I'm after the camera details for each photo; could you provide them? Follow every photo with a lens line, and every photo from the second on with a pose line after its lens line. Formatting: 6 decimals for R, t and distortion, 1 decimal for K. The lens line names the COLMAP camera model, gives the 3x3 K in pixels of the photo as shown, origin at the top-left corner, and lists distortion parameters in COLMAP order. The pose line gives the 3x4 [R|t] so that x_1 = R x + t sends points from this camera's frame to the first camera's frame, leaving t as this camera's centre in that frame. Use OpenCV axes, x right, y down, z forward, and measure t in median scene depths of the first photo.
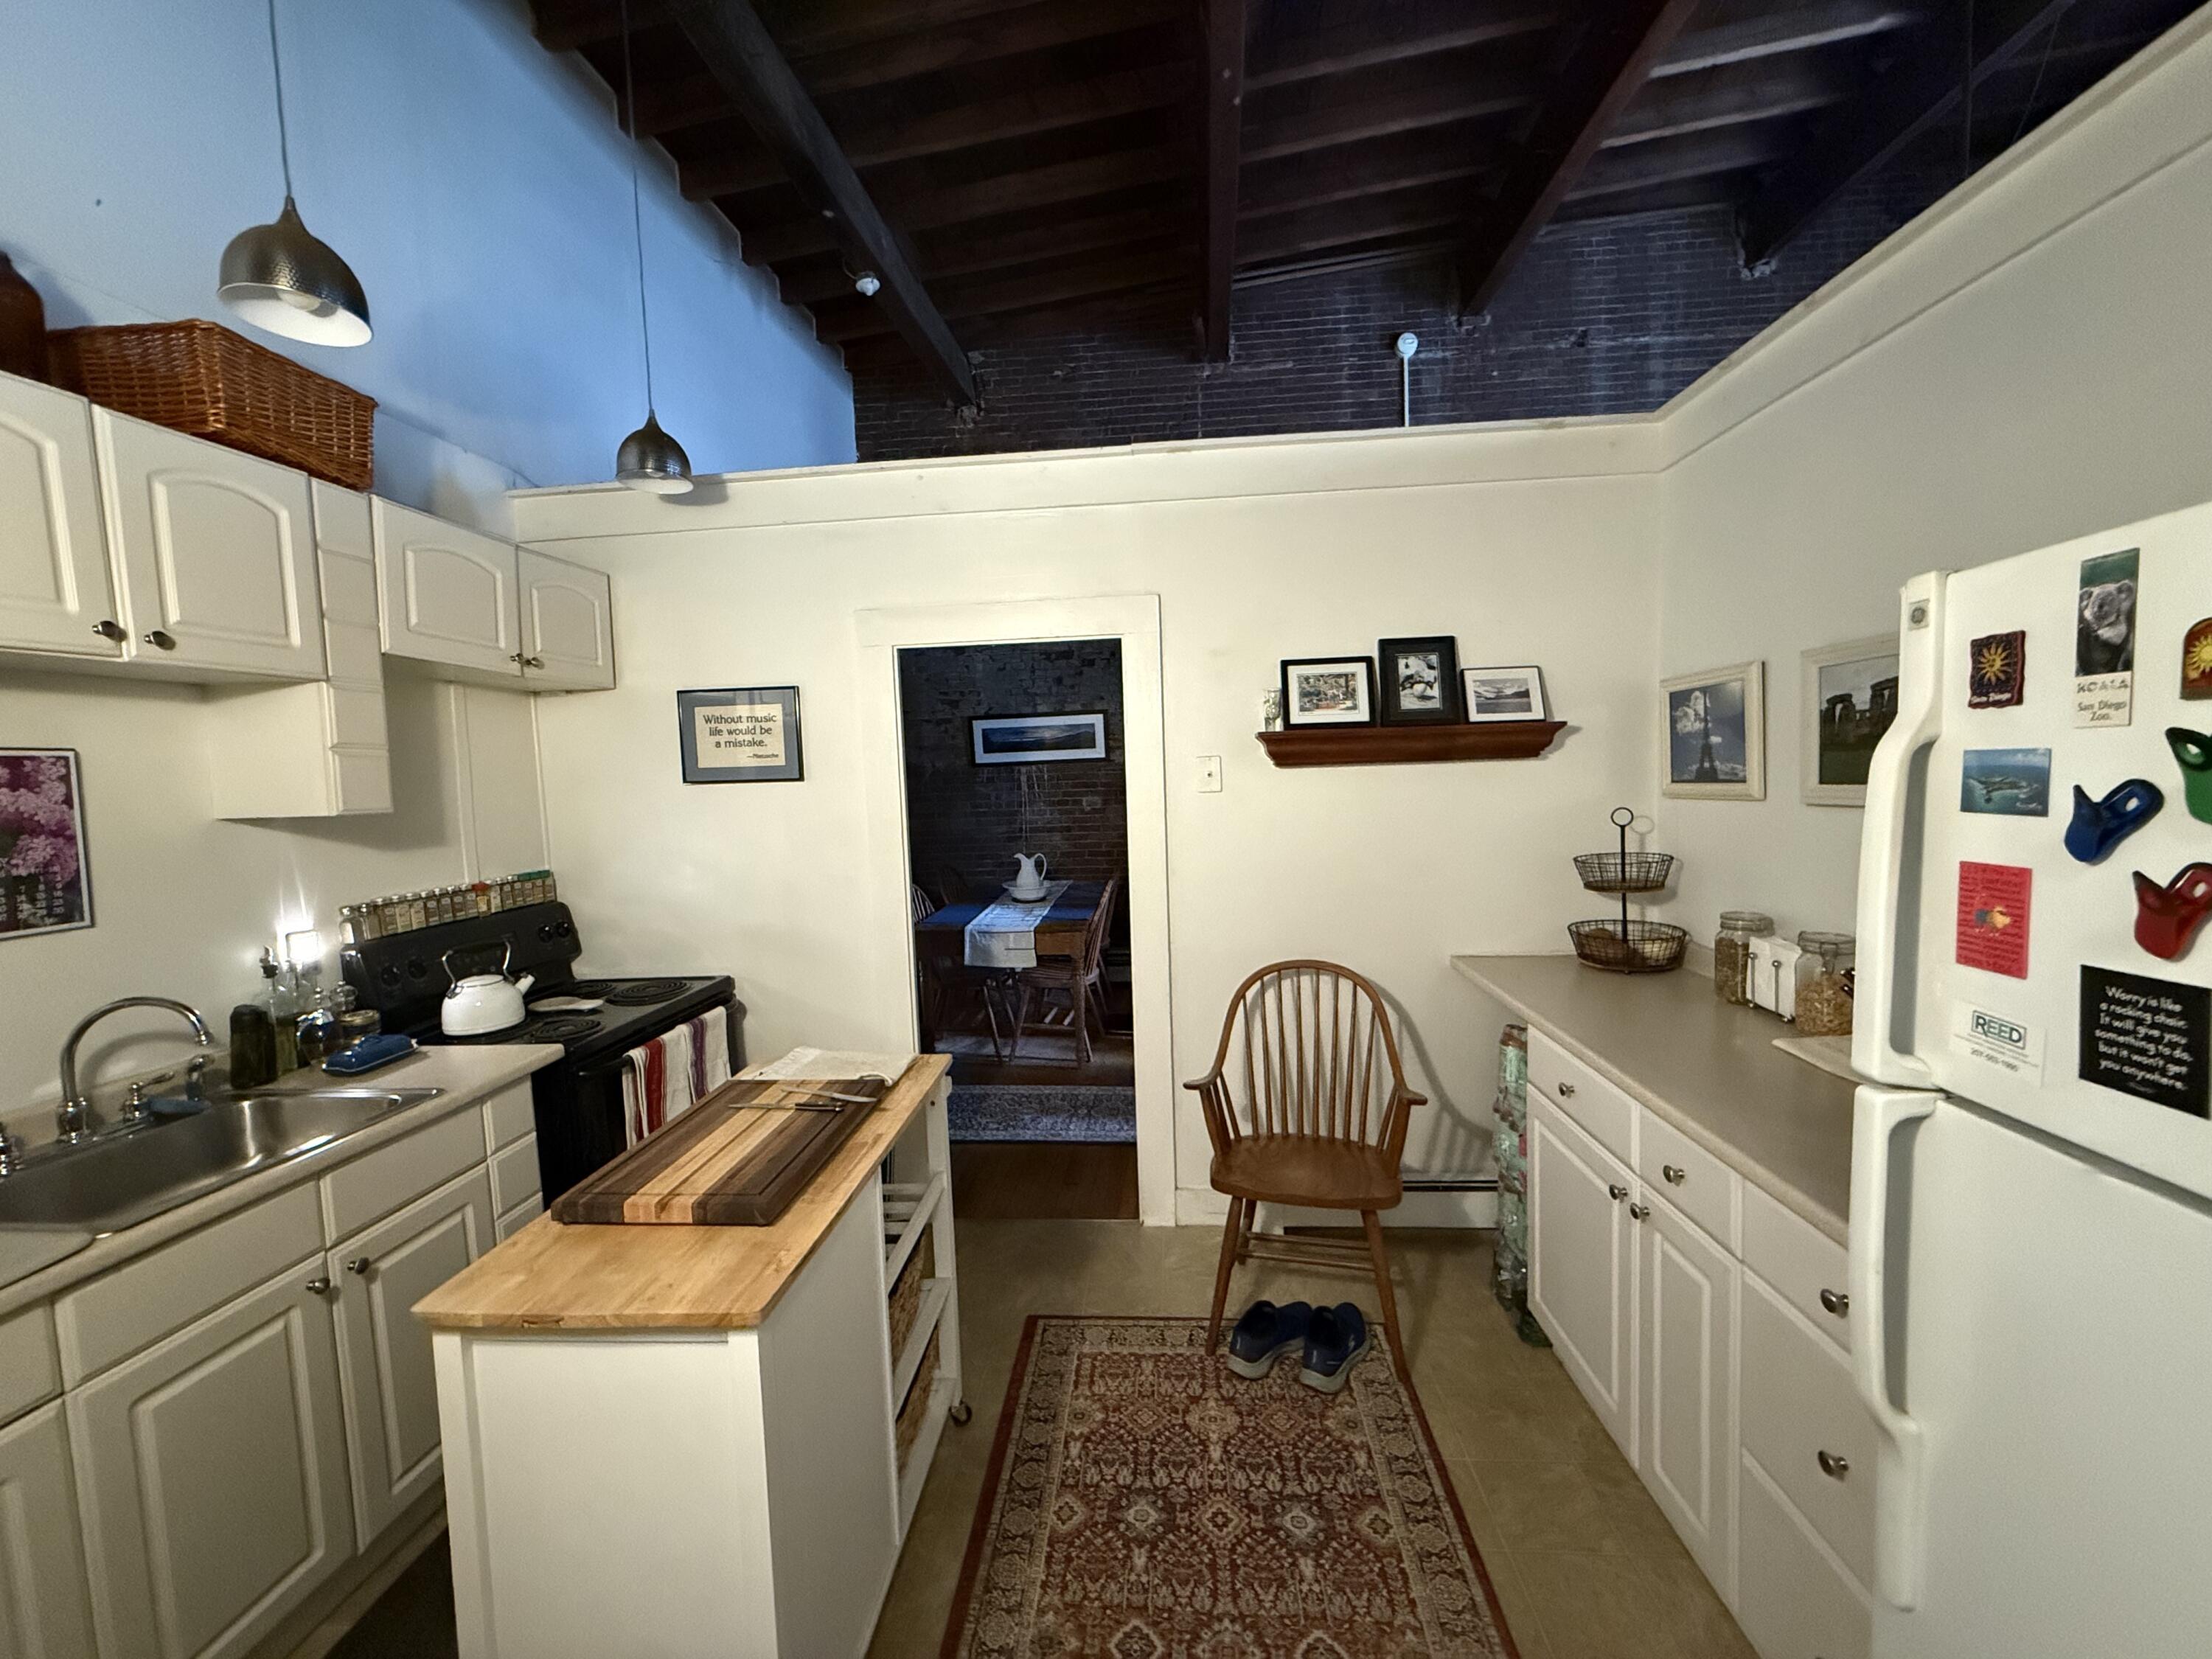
lens RADIAL K [[877.9, 0, 1109.0], [0, 877.9, 827.2], [0, 0, 1]] dist [-0.000237, -0.000823]
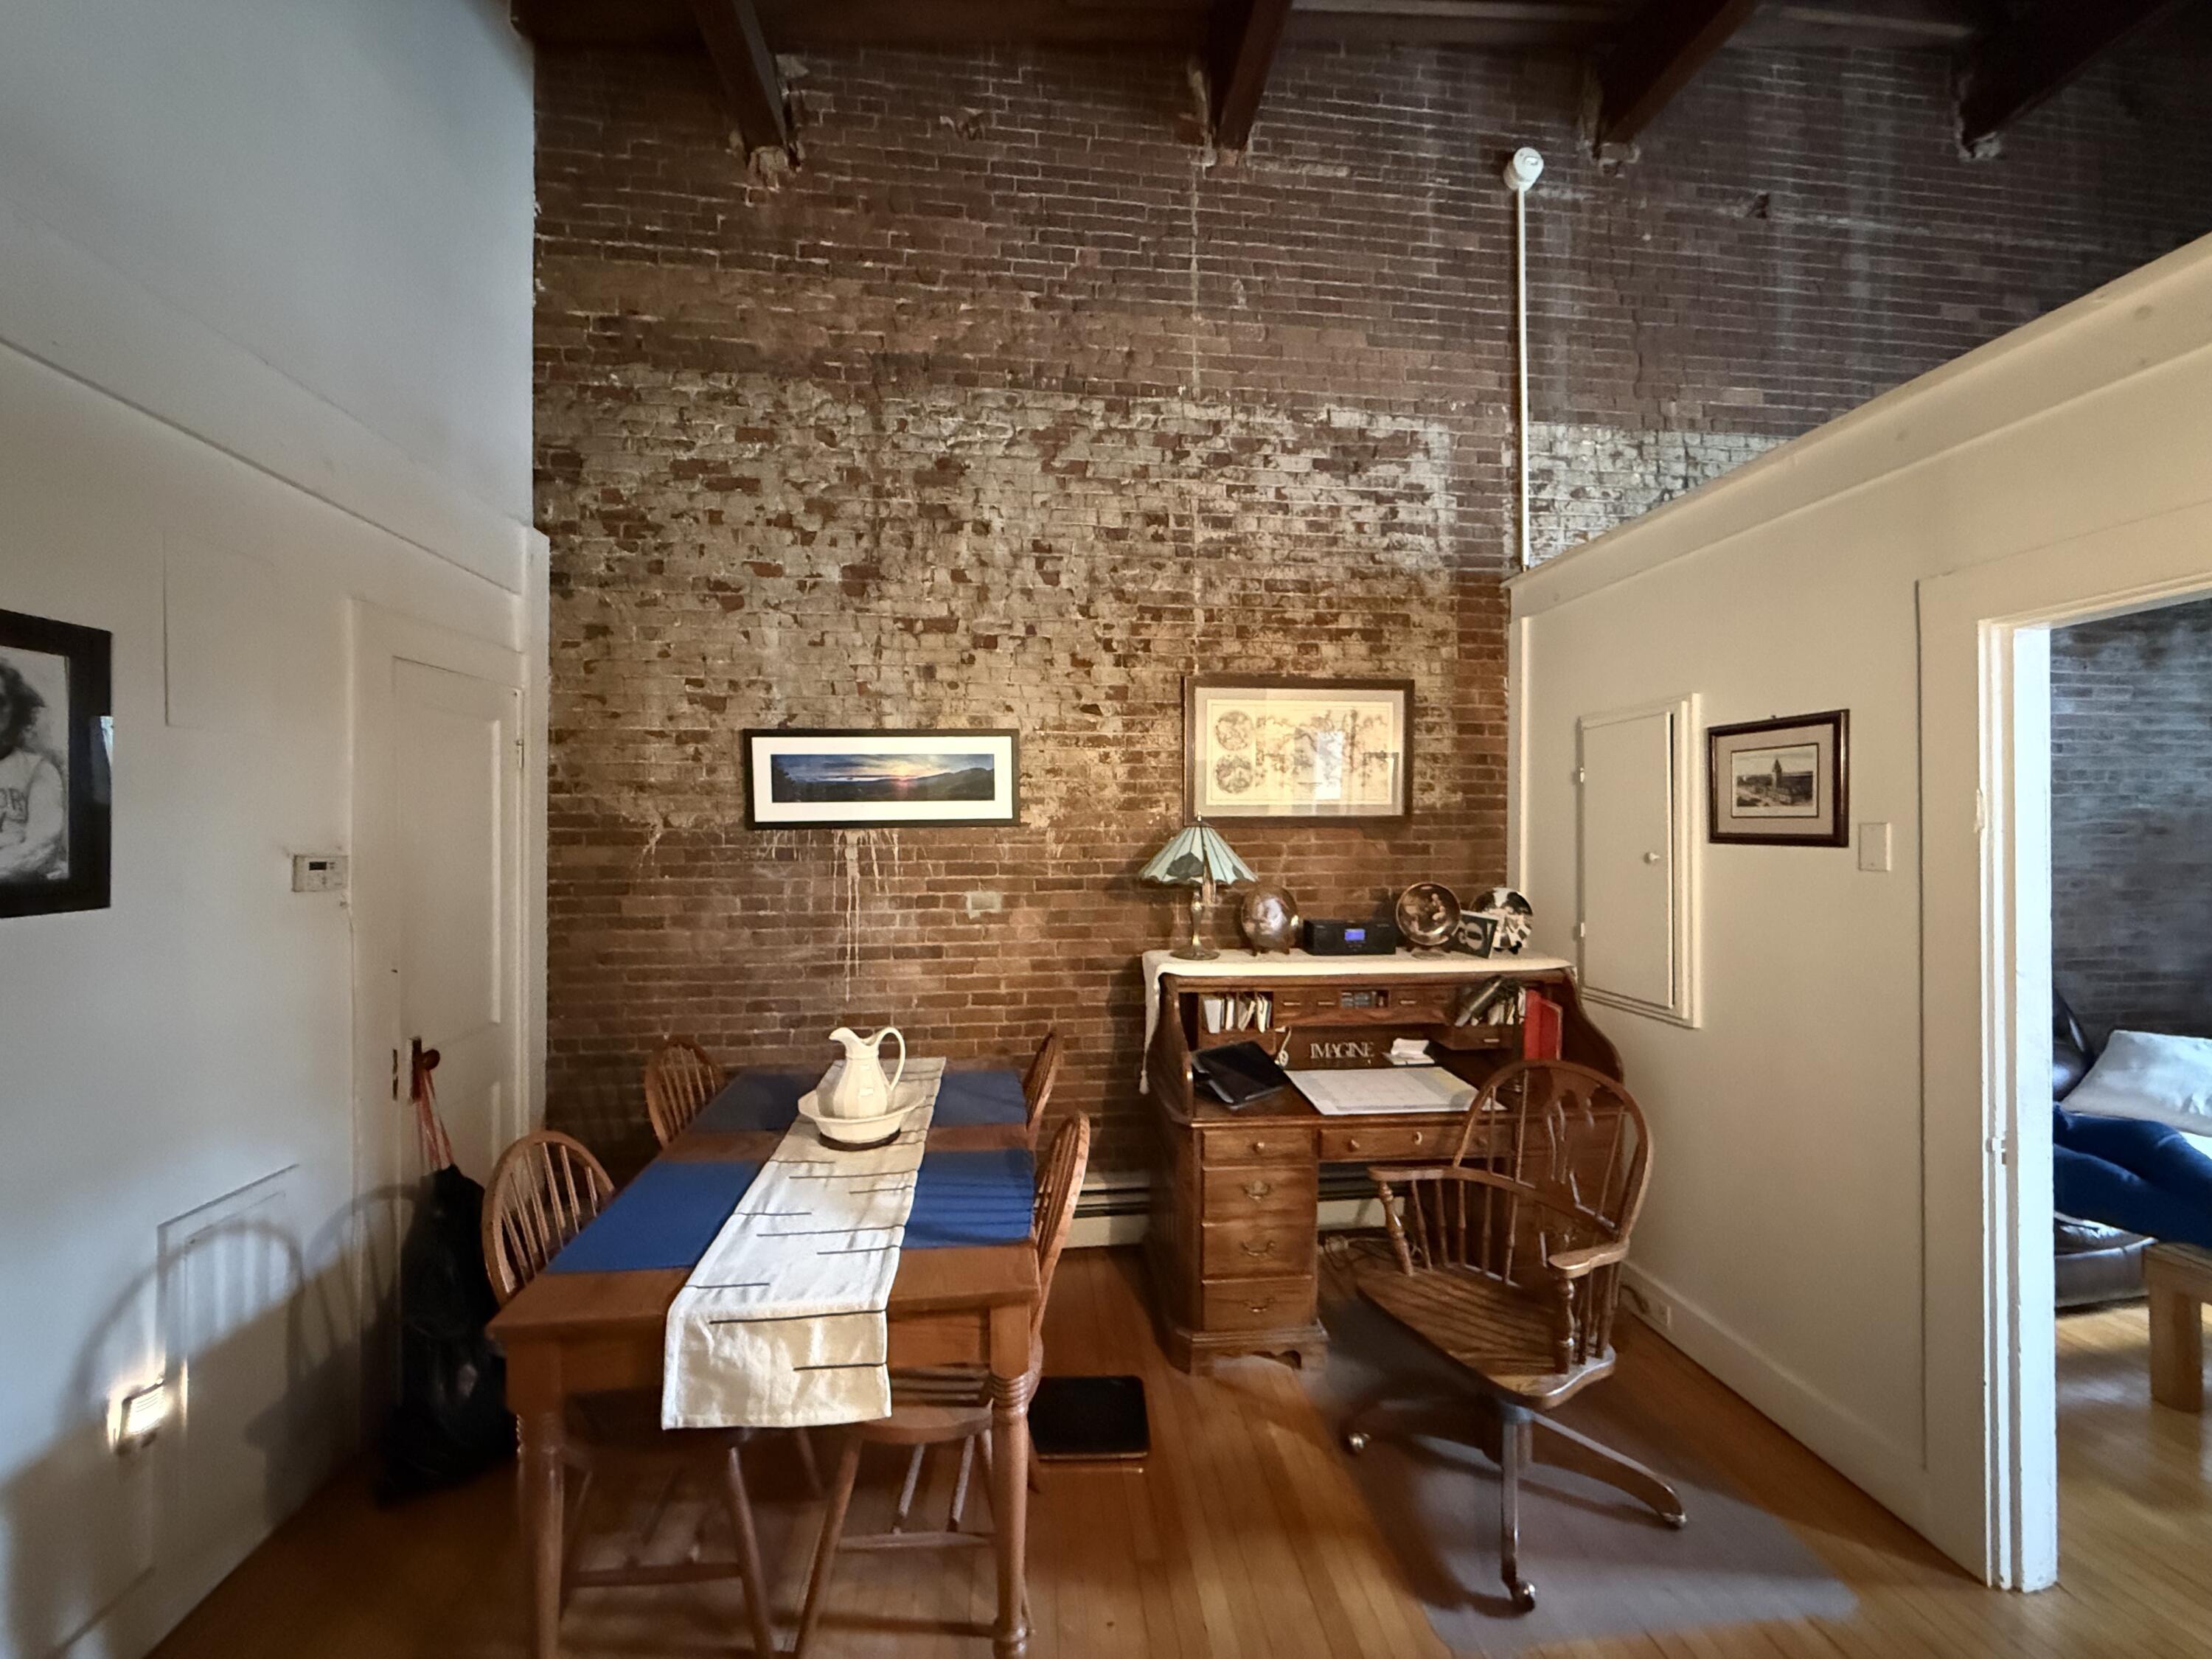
lens RADIAL K [[877.9, 0, 1102.7], [0, 877.9, 820.5], [0, 0, 1]] dist [-0.000237, -0.000823]
pose [[0.978738, 0.032392, 0.202542, -0.061294], [-0.014159, 0.995766, -0.090827, -0.031797], [-0.204627, 0.086028, 0.975052, 0.490898]]
